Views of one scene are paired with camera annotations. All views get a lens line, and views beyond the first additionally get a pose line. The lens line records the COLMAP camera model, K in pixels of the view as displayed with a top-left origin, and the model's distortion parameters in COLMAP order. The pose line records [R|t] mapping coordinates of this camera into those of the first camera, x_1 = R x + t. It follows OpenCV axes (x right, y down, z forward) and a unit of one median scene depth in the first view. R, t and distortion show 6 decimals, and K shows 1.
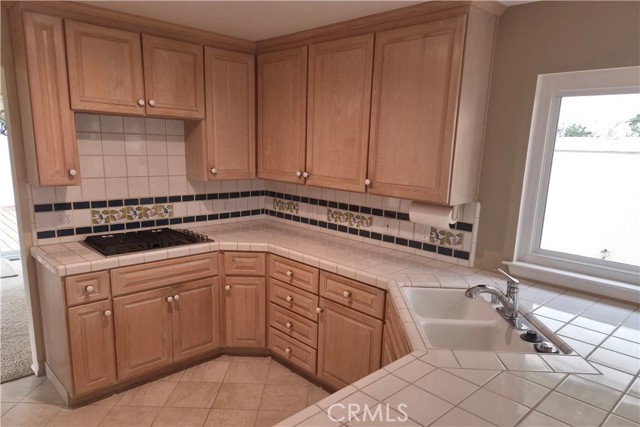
lens RADIAL K [[427.0, 0, 316.8], [0, 427.0, 246.0], [0, 0, 1]] dist [0.031835, -0.029350]
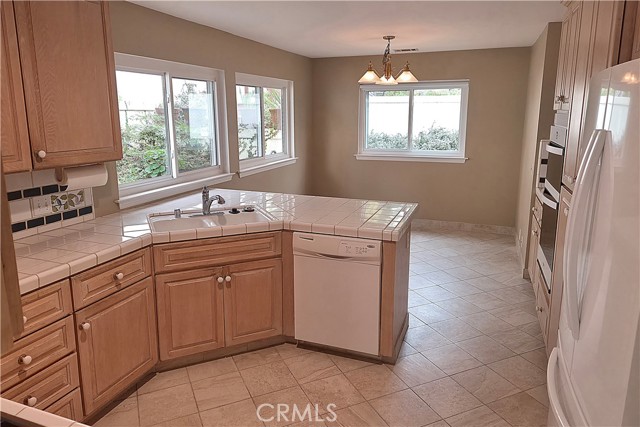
lens RADIAL K [[427.0, 0, 320.3], [0, 427.0, 210.1], [0, 0, 1]] dist [0.031835, -0.029350]
pose [[-0.443690, -0.230503, 0.866030, -0.817421], [0.191931, 0.919494, 0.343064, -0.228750], [-0.875387, 0.318431, -0.363730, 0.869484]]
